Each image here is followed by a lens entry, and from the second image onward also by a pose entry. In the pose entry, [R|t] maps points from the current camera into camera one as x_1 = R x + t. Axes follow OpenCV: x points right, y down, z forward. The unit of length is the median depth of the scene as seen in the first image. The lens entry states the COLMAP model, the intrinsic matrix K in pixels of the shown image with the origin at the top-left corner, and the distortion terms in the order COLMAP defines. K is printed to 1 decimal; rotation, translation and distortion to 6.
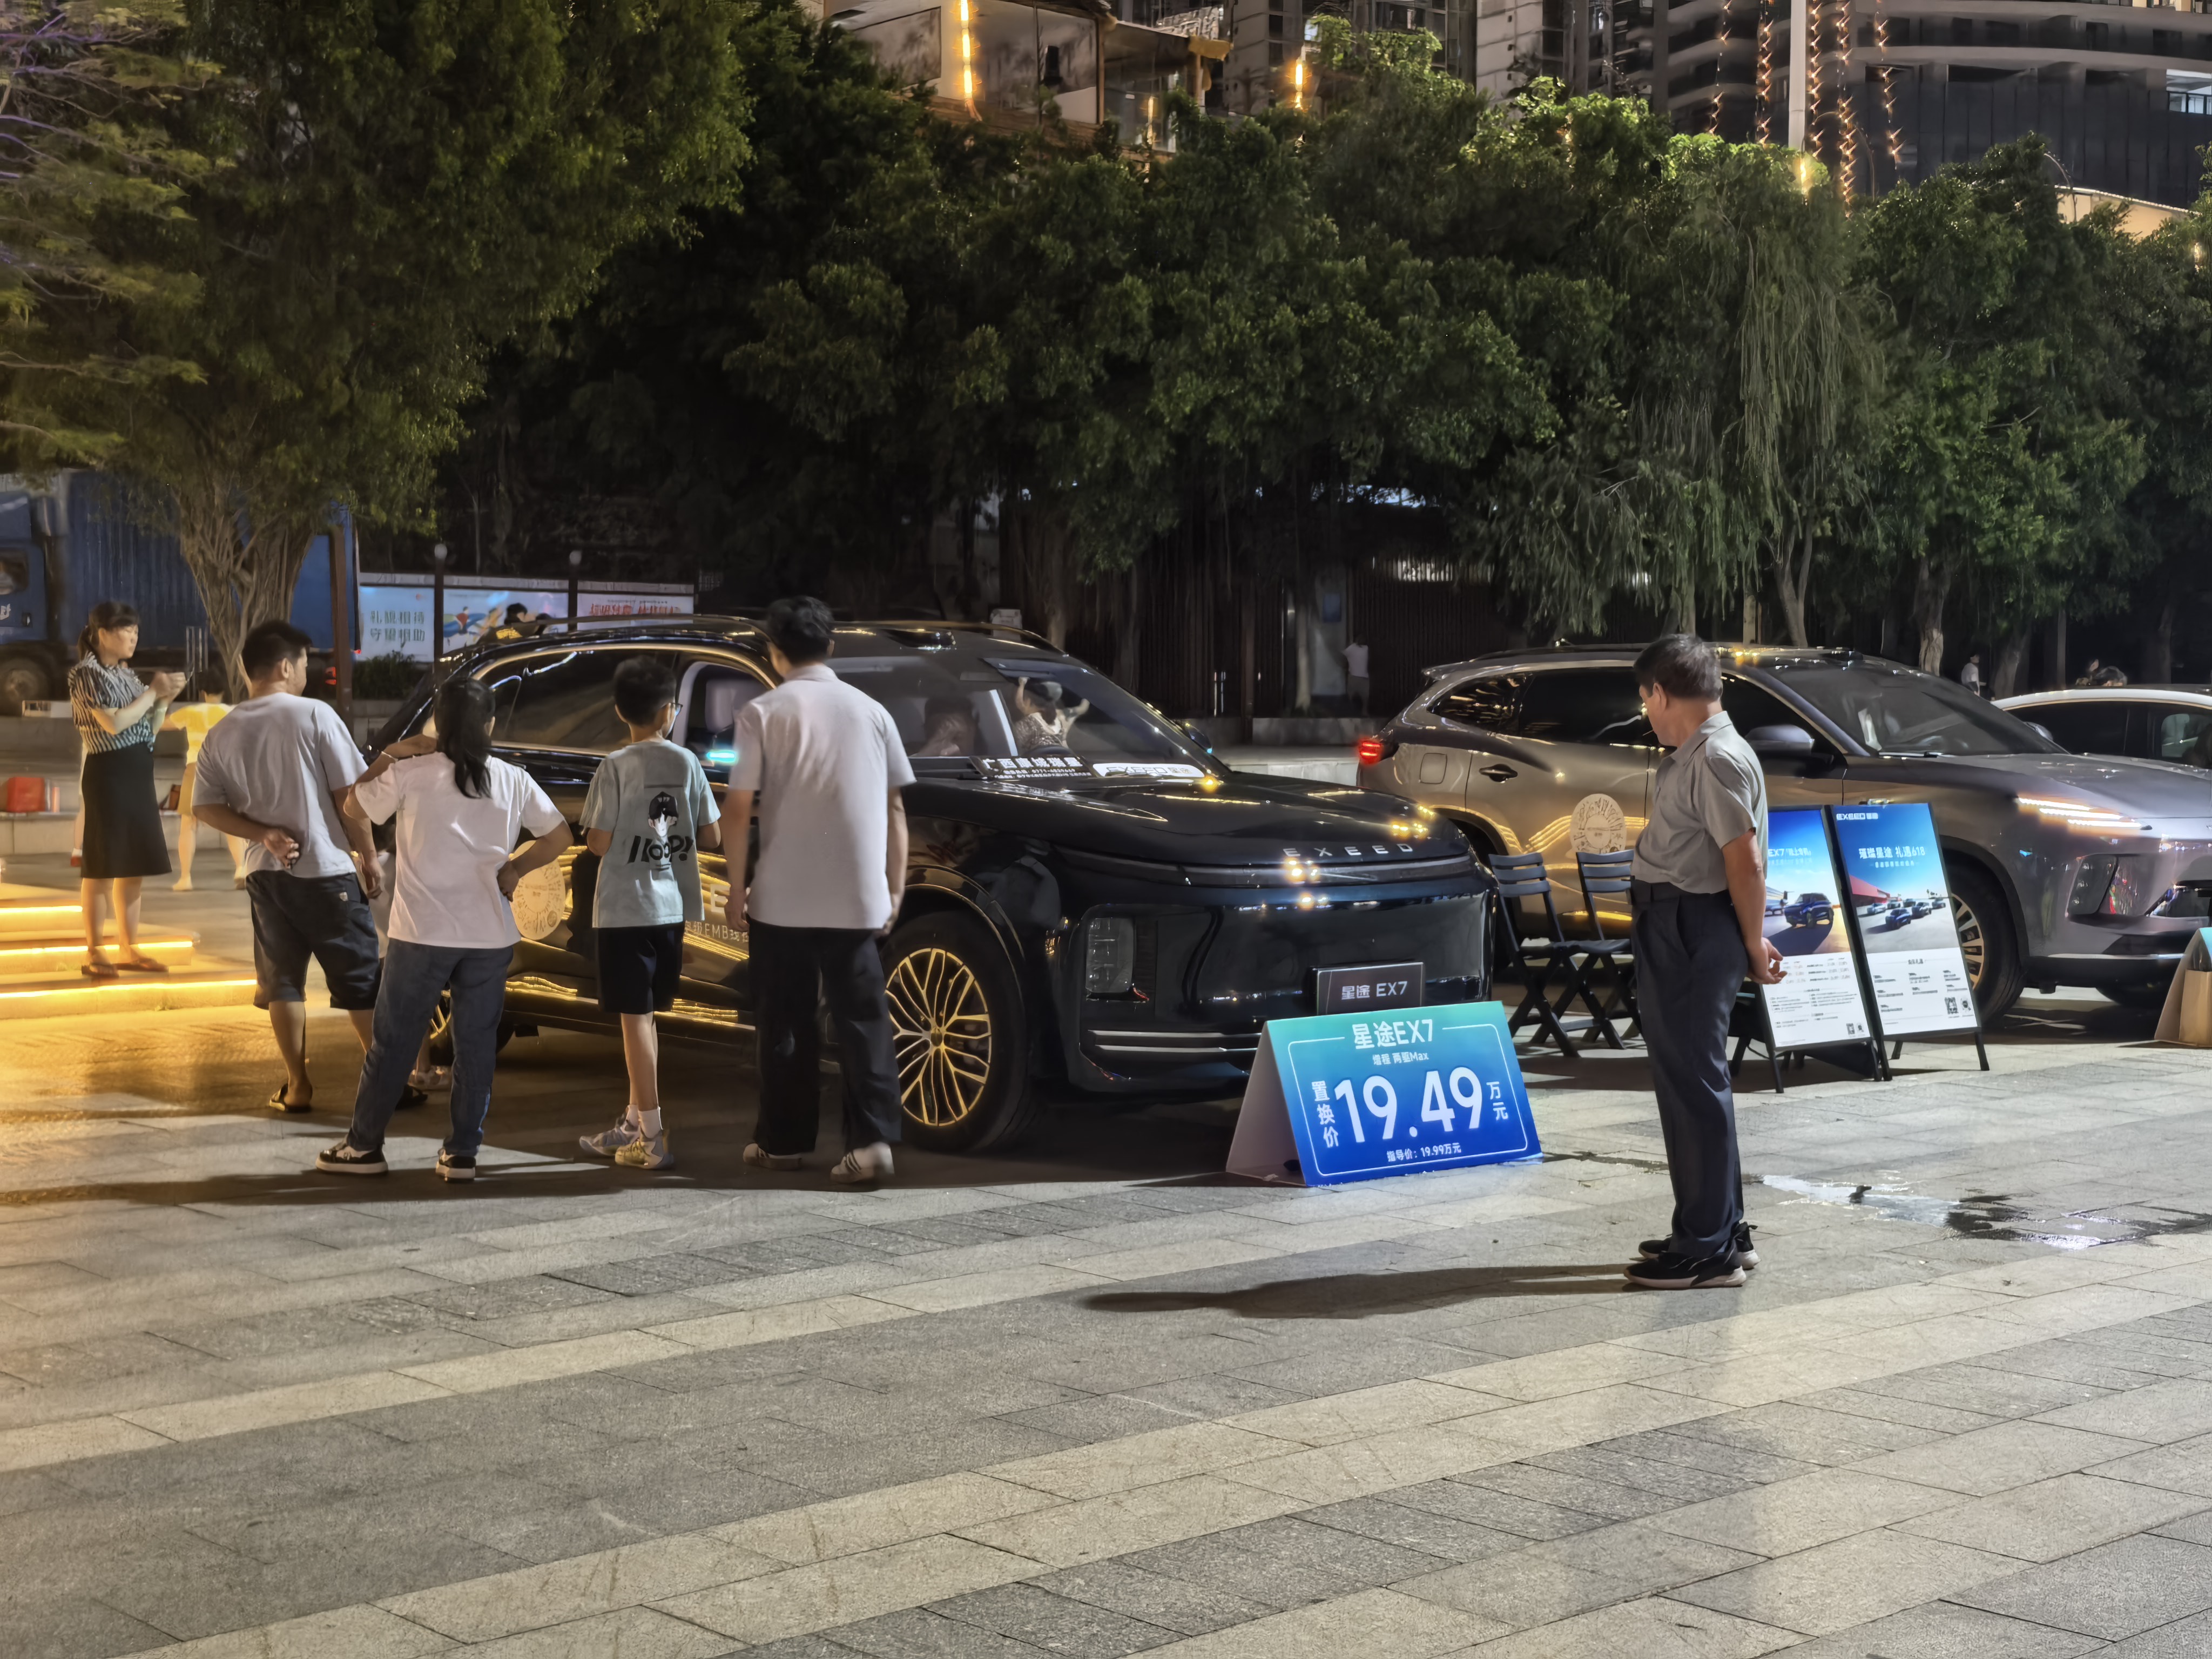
lens RADIAL K [[3069.4, 0, 1106.0], [0, 3069.4, 829.5], [0, 0, 1]] dist [0.035995, 0.032726]
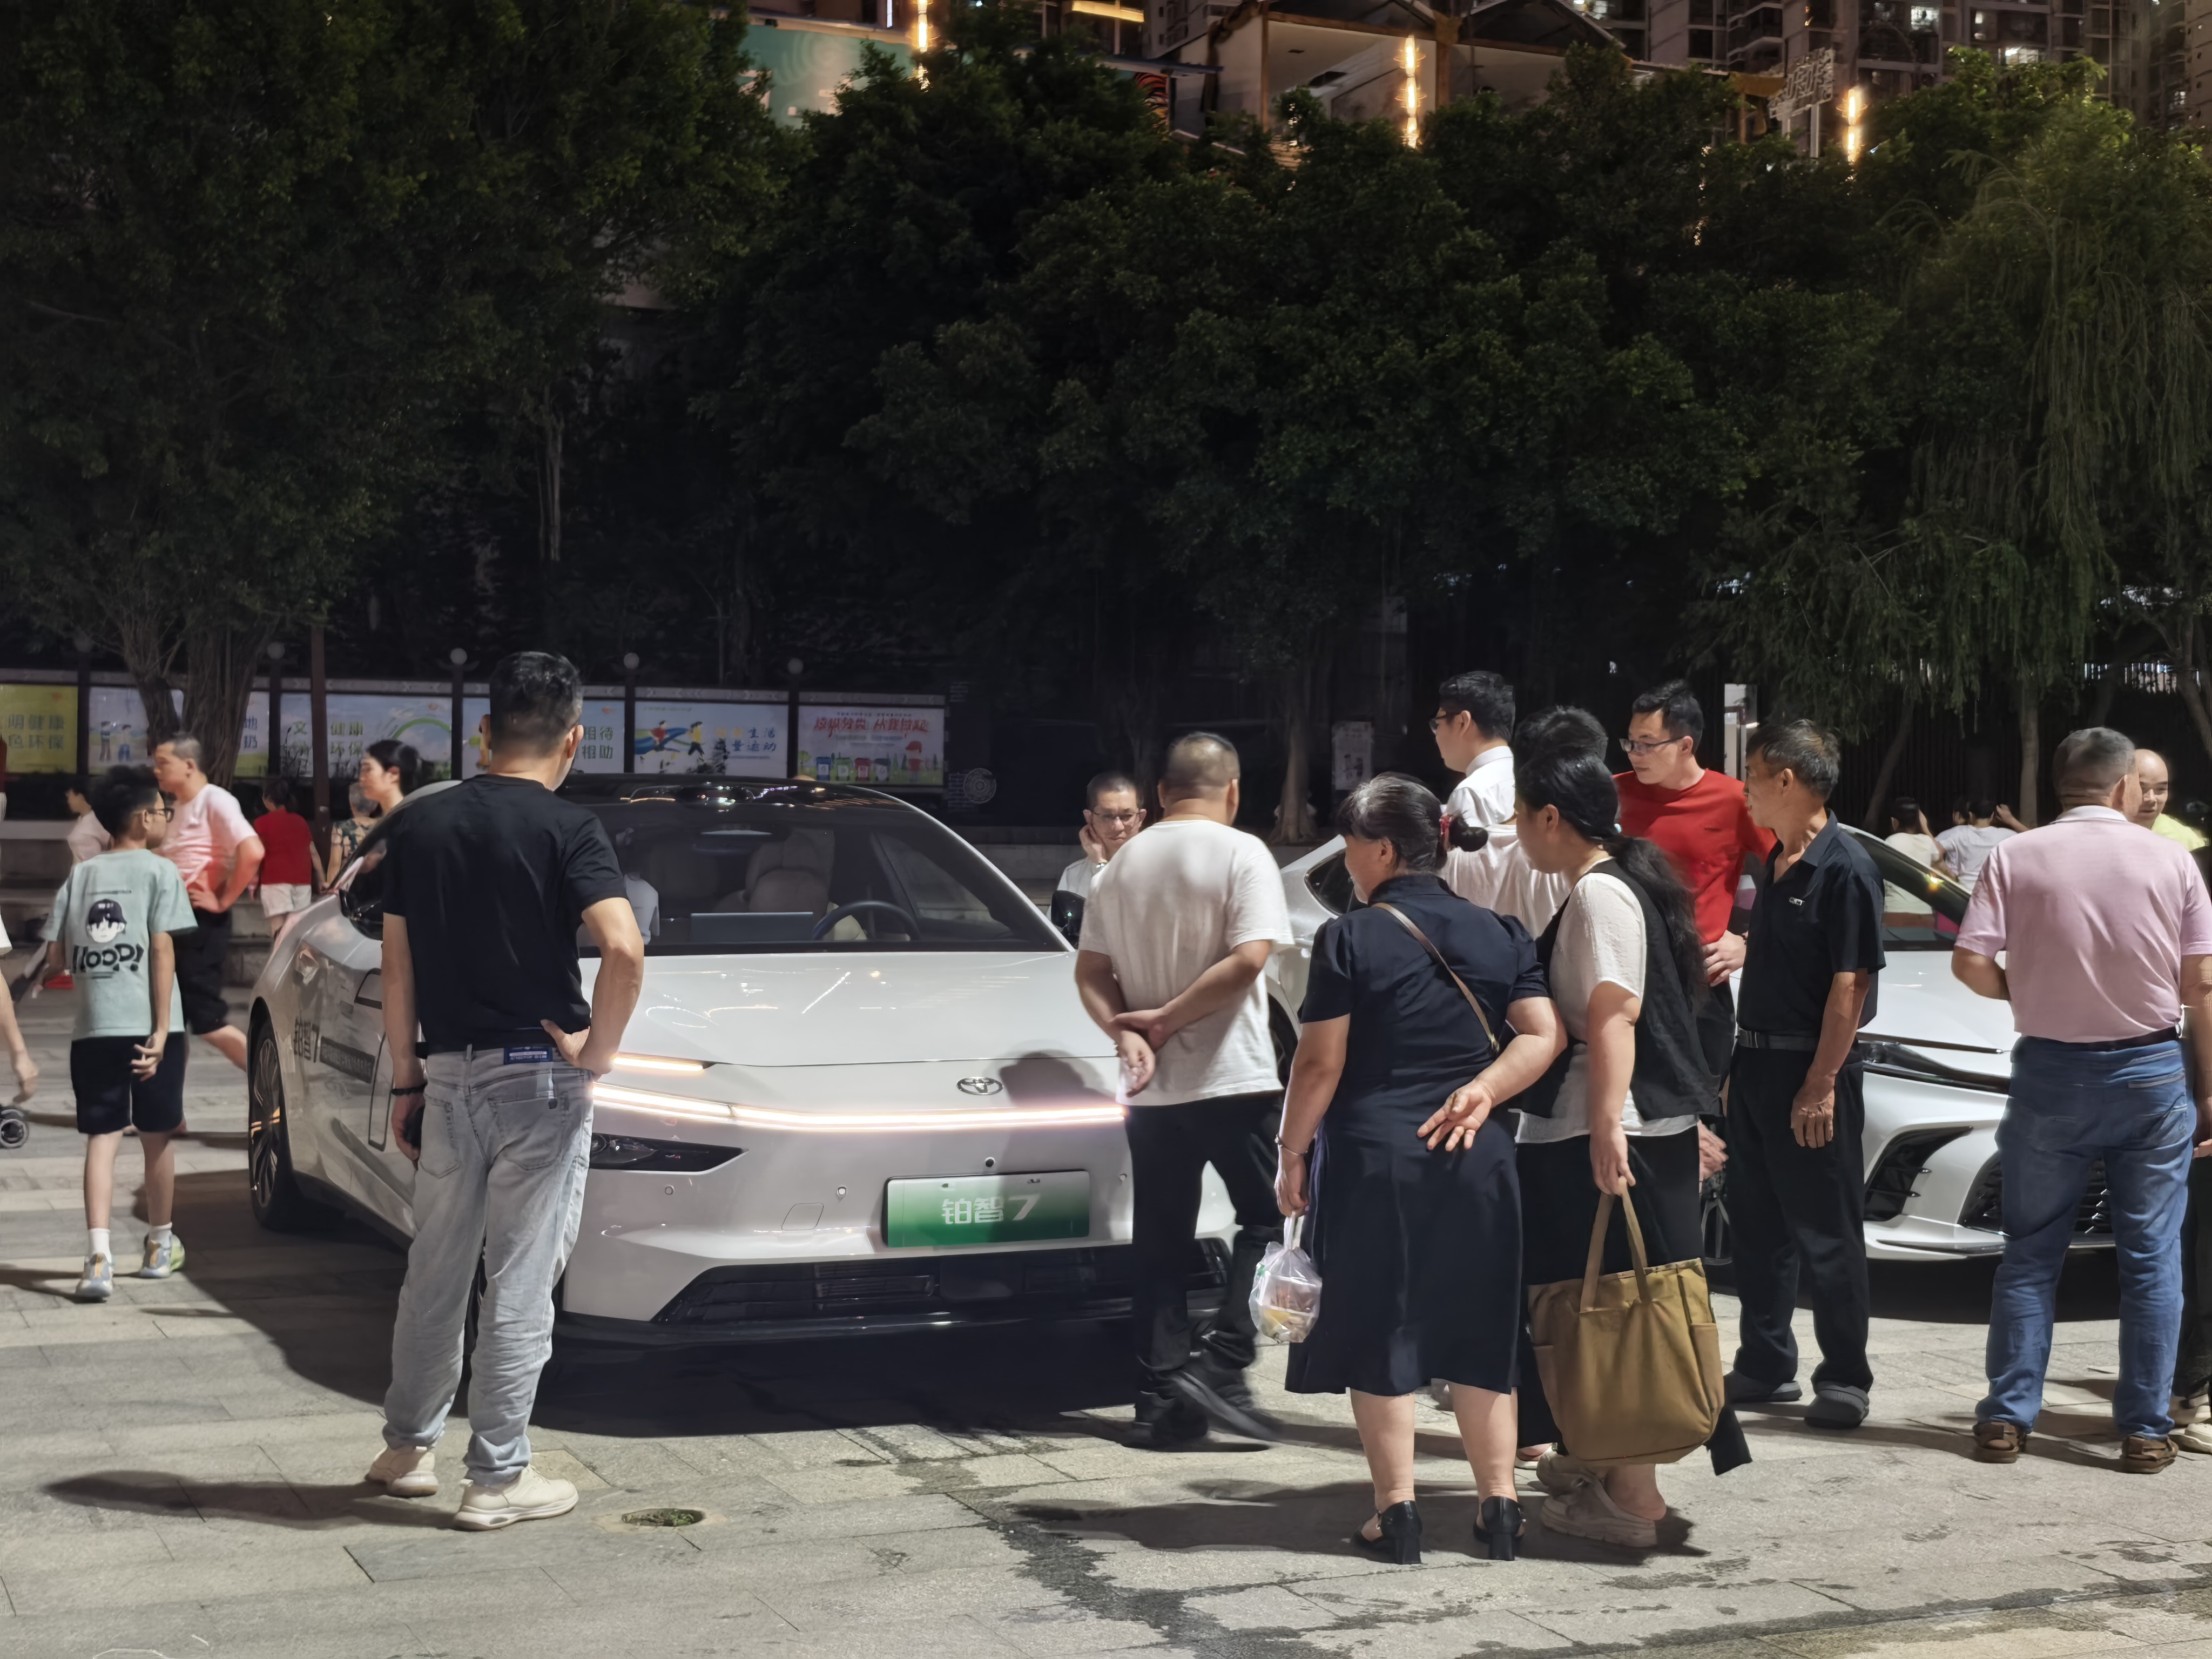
lens RADIAL K [[3069.4, 0, 1106.0], [0, 3069.4, 829.5], [0, 0, 1]] dist [0.035995, 0.032726]
pose [[0.952896, 0.001742, -0.303294, 0.217670], [-0.014217, 0.999141, -0.038927, -0.007528], [0.302965, 0.041405, 0.952102, 0.195871]]
